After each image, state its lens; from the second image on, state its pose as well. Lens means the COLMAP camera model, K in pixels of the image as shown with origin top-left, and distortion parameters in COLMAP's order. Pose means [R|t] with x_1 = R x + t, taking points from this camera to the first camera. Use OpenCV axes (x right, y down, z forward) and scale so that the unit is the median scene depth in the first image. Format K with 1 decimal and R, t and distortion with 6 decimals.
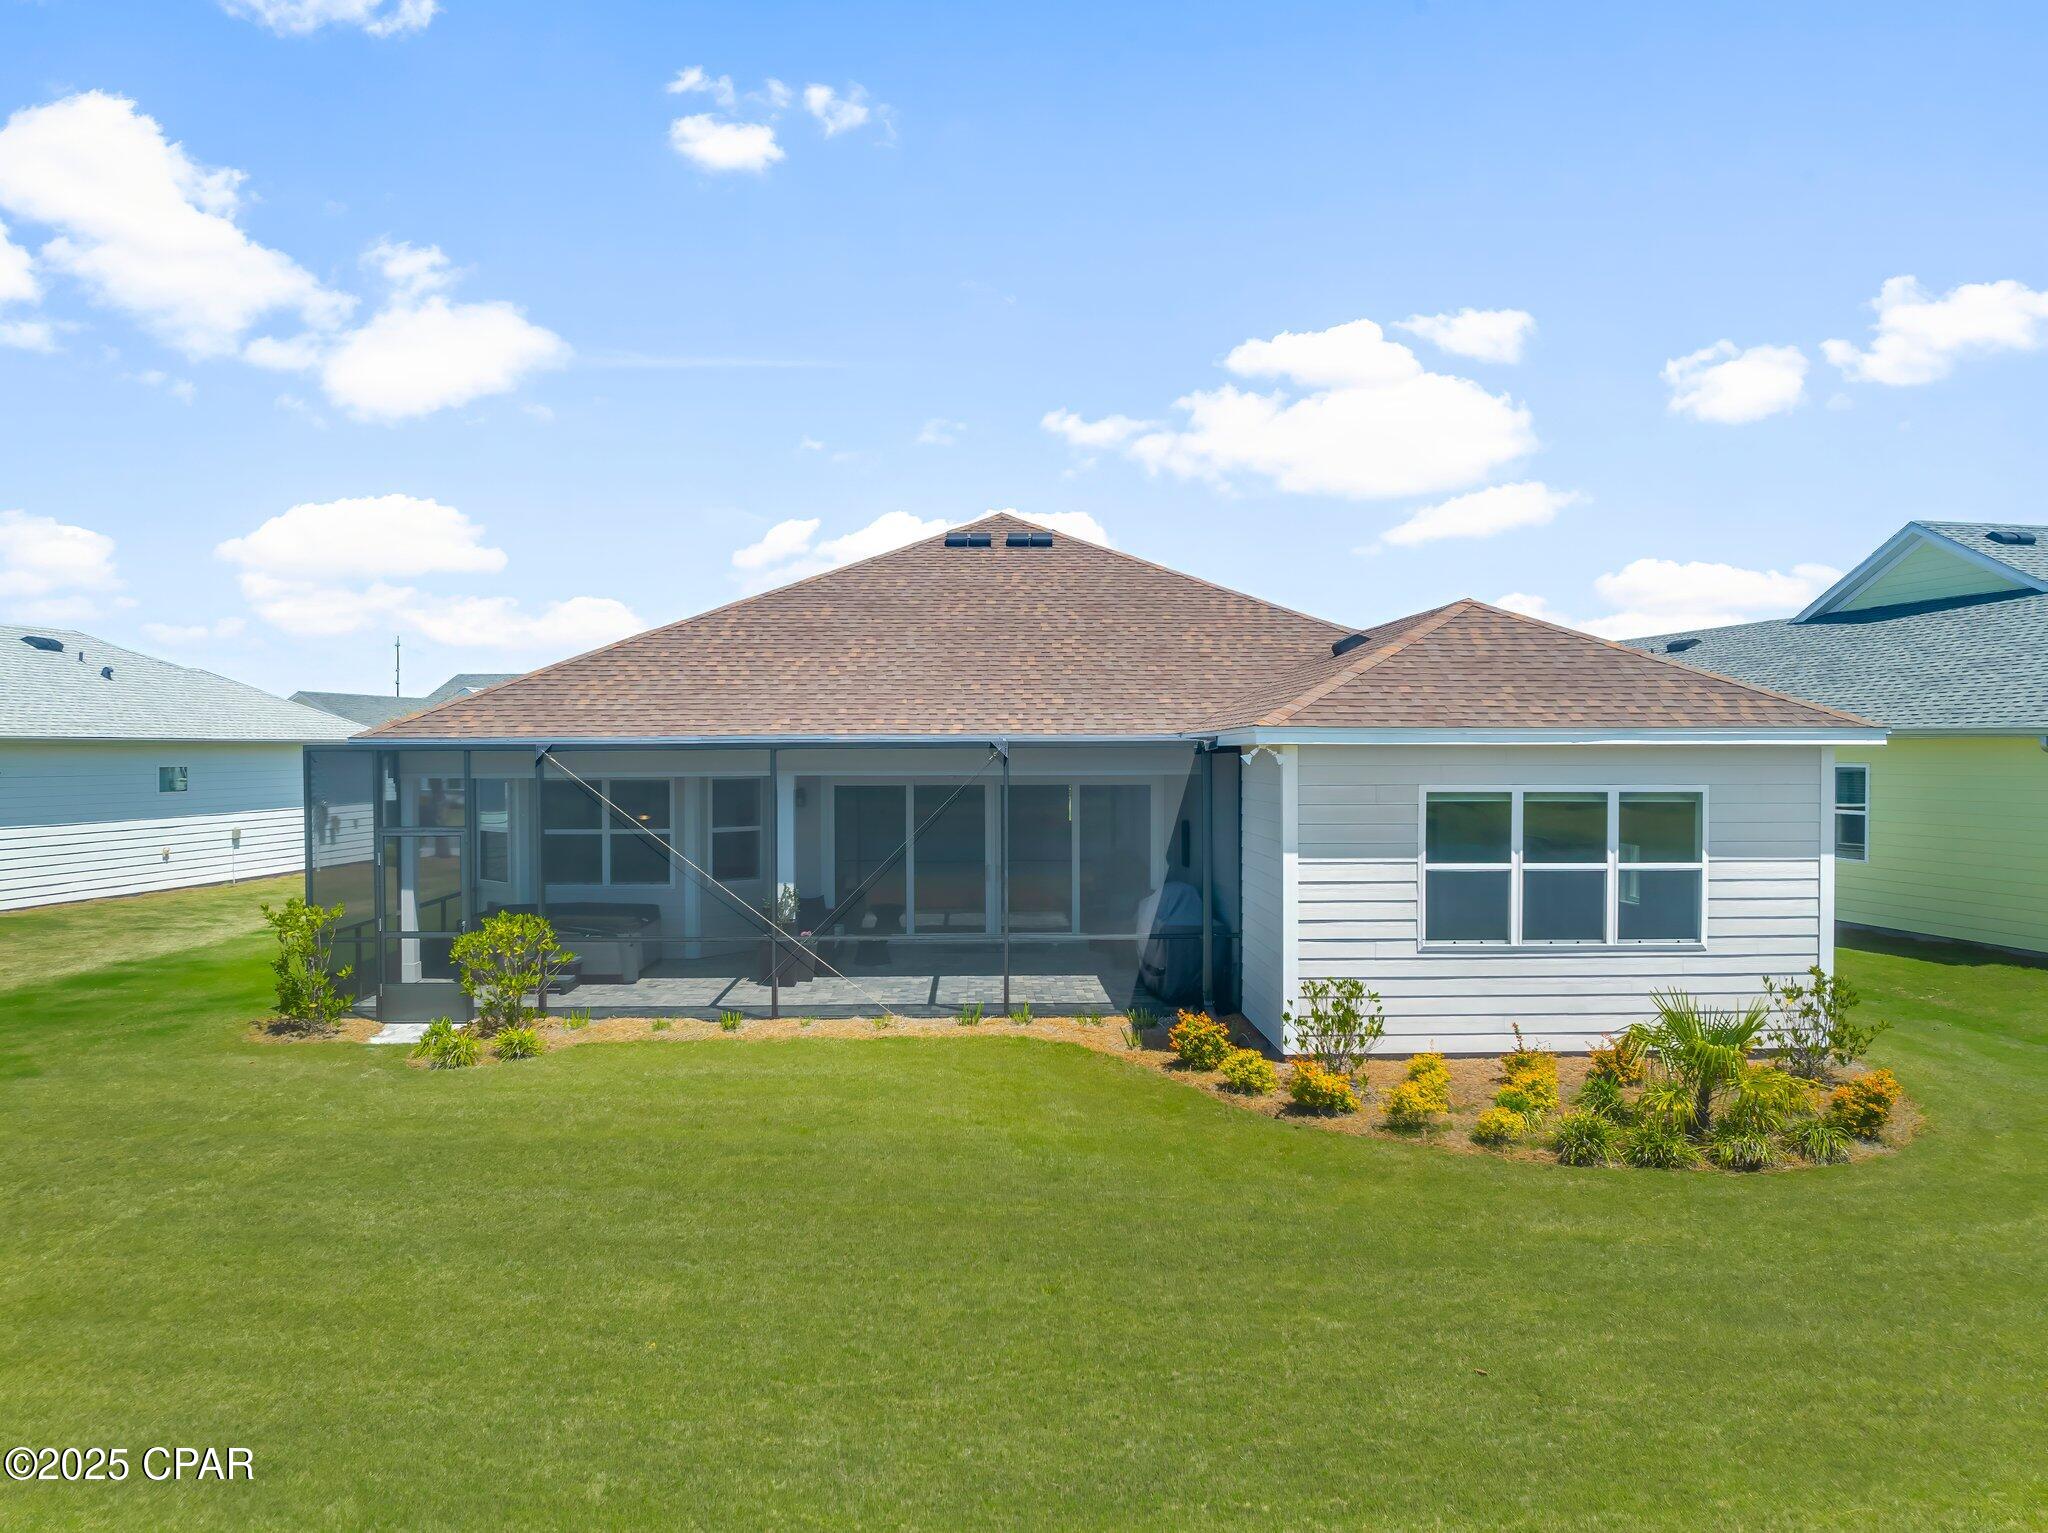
lens RADIAL K [[1438.4, 0, 1019.0], [0, 1438.4, 775.5], [0, 0, 1]] dist [-0.026467, -0.002212]
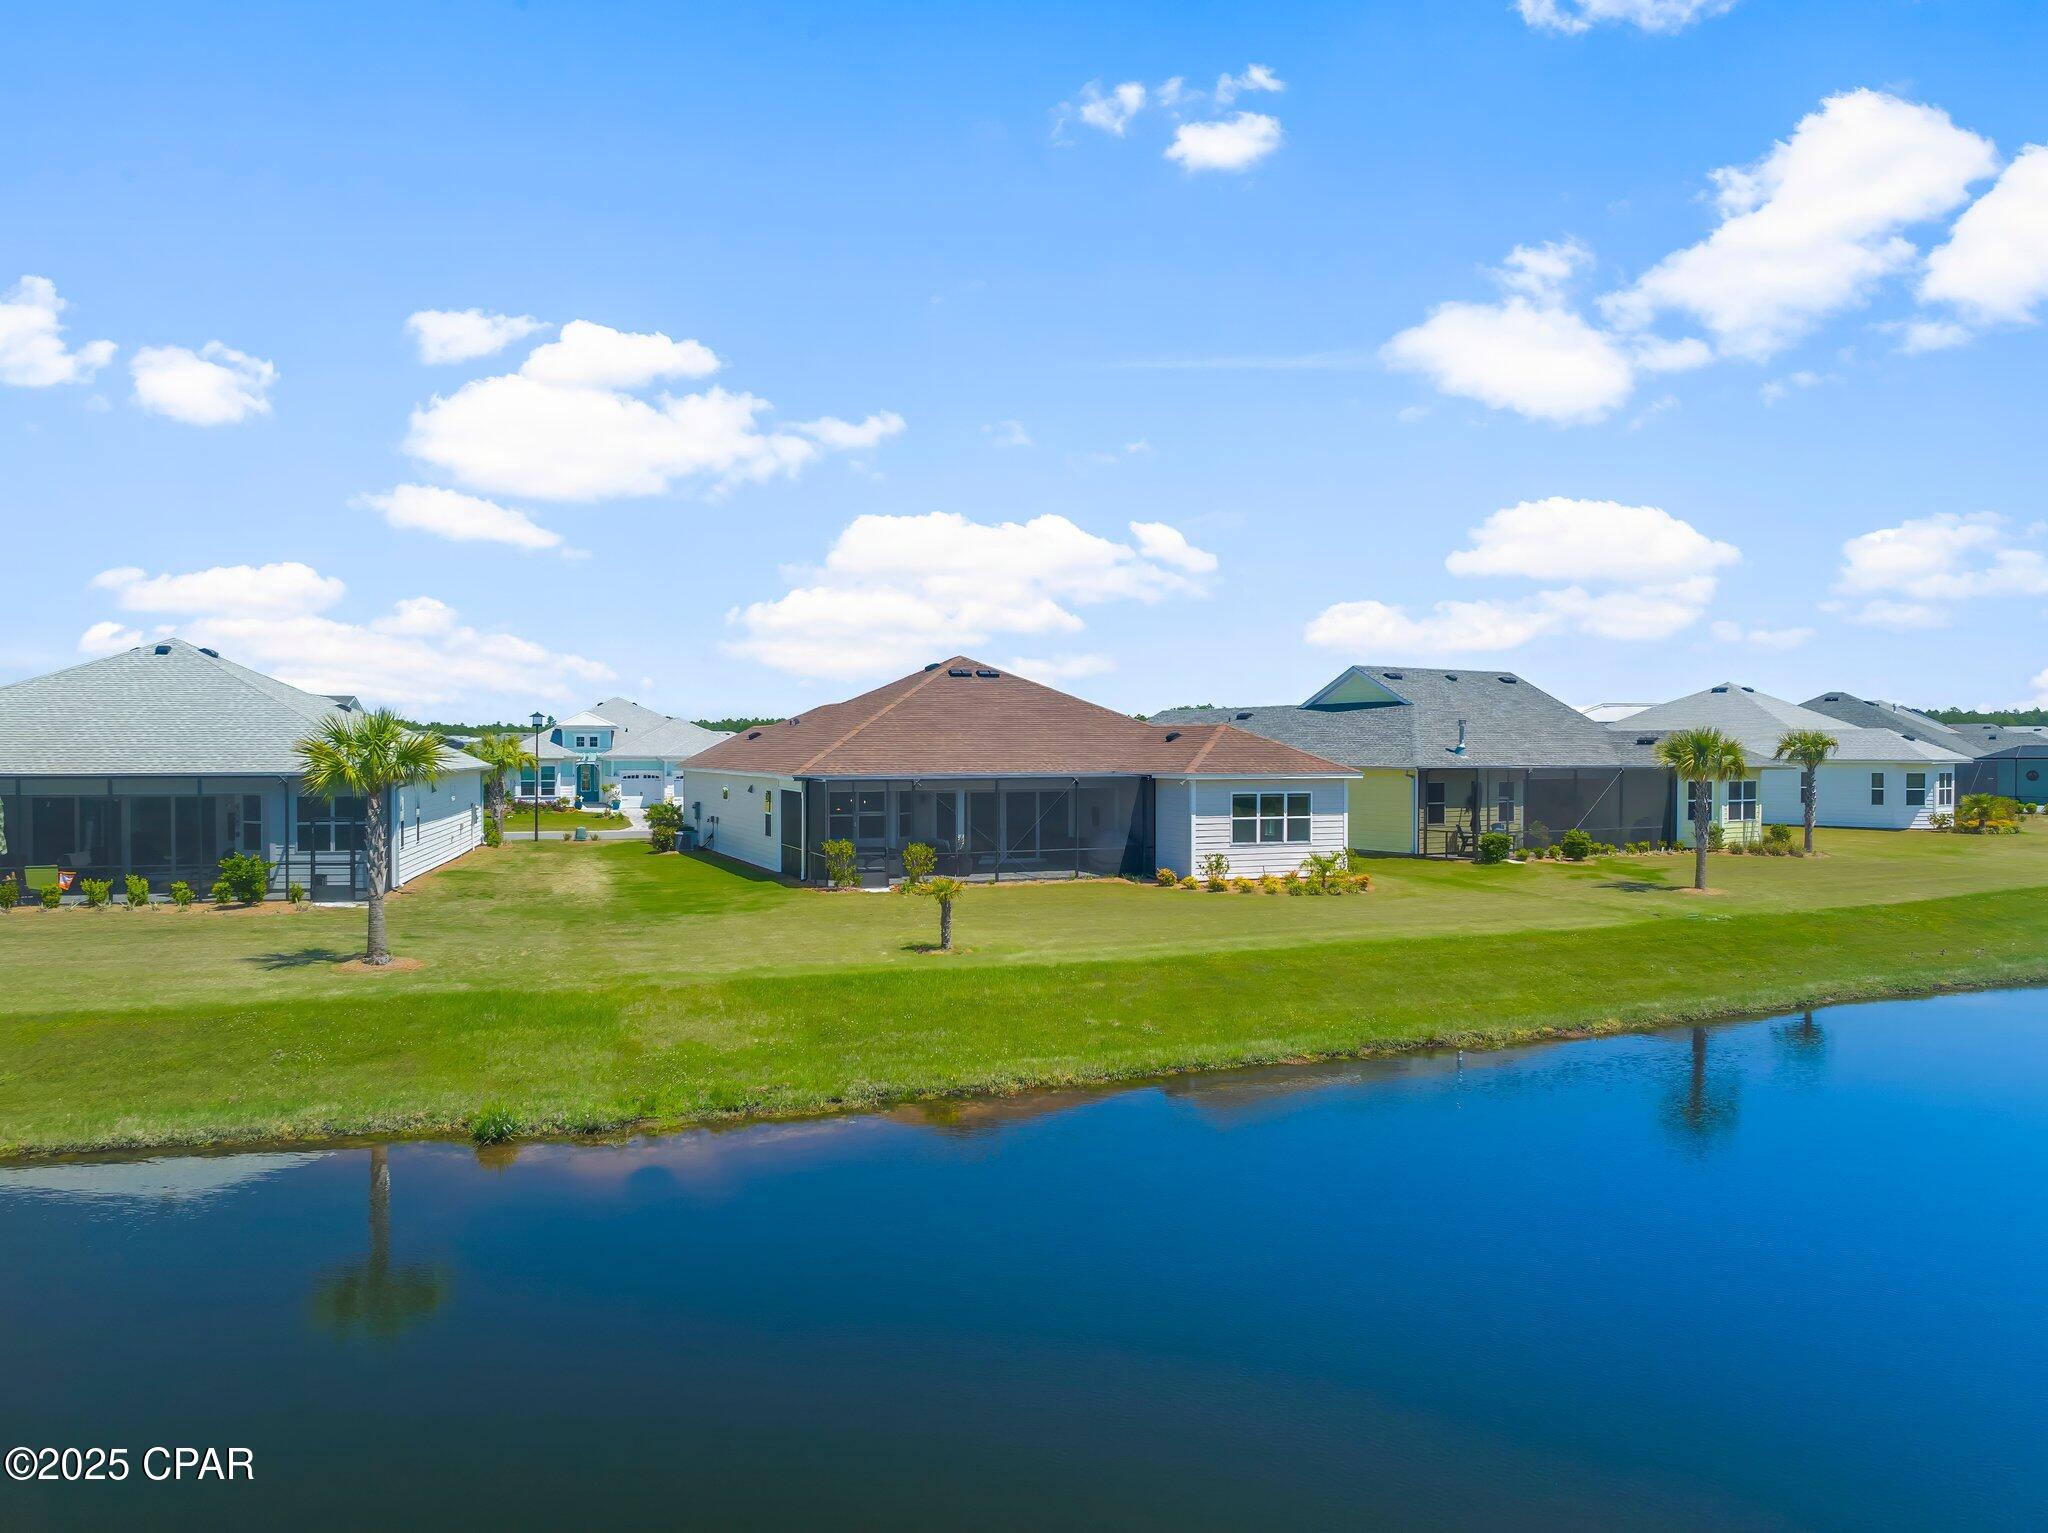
lens RADIAL K [[1446.9, 0, 1021.7], [0, 1446.9, 753.0], [0, 0, 1]] dist [0.003674, 0.000643]
pose [[0.934300, -0.000329, 0.356488, -1.153501], [0.006032, 0.999871, -0.014886, -0.030497], [-0.356437, 0.016058, 0.934181, -1.610011]]
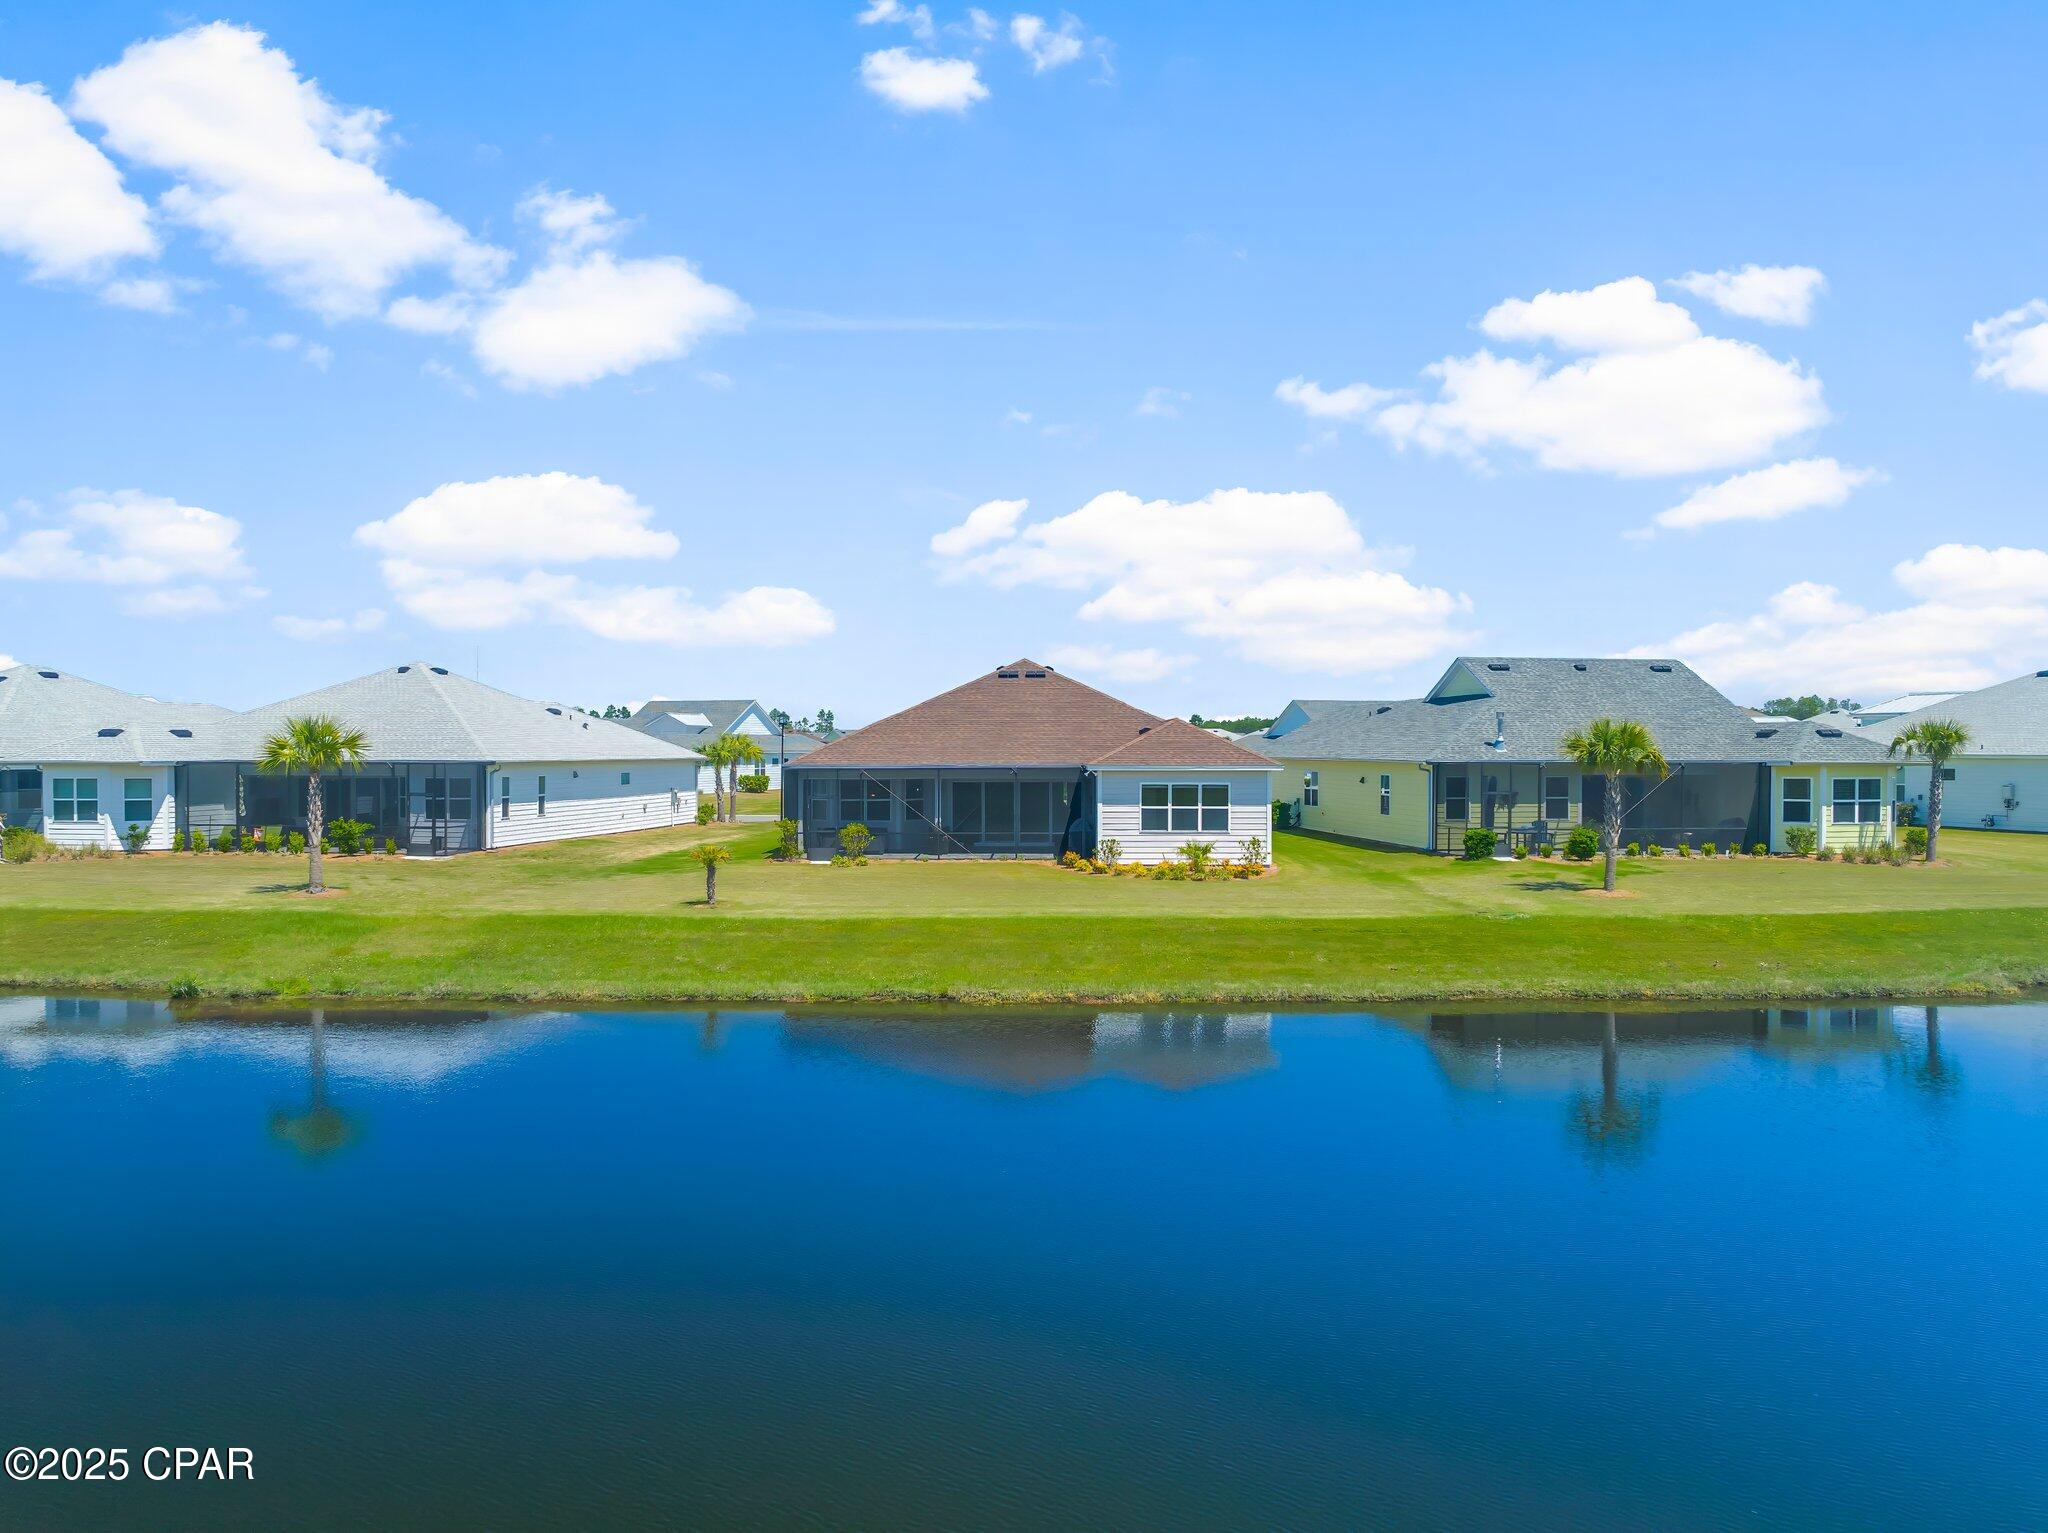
lens RADIAL K [[1451.4, 0, 1033.2], [0, 1451.4, 770.9], [0, 0, 1]] dist [-0.002310, 0.000731]
pose [[0.999324, 0.001334, -0.036741, 0.146877], [-0.001392, 0.999998, -0.001567, -0.012841], [0.036739, 0.001618, 0.999324, -2.156729]]
